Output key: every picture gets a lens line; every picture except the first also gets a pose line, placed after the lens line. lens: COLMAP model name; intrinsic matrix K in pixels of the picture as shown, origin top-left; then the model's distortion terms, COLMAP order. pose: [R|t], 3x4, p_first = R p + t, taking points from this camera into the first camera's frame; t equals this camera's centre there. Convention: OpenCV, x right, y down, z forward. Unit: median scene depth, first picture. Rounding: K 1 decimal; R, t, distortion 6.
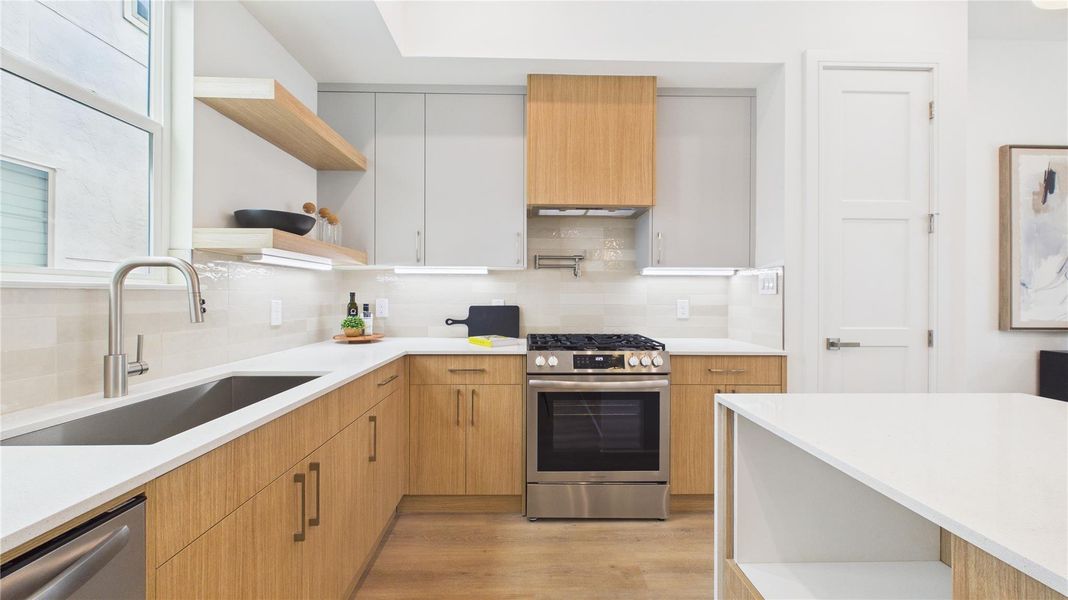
lens RADIAL K [[390.8, 0, 535.2], [0, 390.8, 294.5], [0, 0, 1]] dist [0.001838, -0.000119]
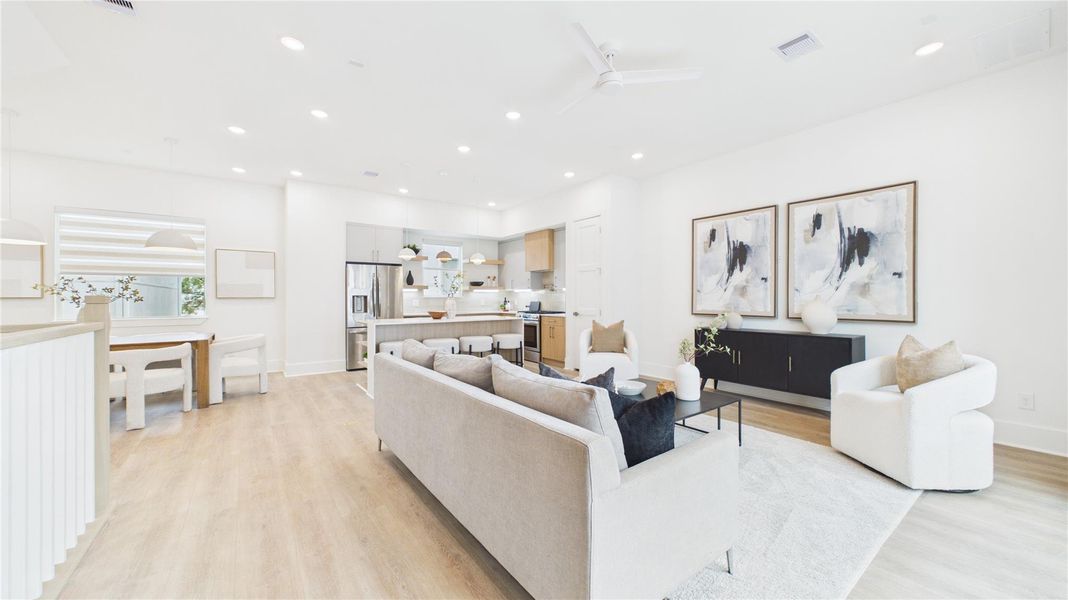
lens RADIAL K [[390.8, 0, 535.5], [0, 390.8, 298.3], [0, 0, 1]] dist [0.001838, -0.000119]
pose [[0.579067, -0.005090, -0.815264, 2.839486], [0.006256, 0.999979, -0.001800, 0.010520], [0.815256, -0.004058, 0.579087, -0.920732]]
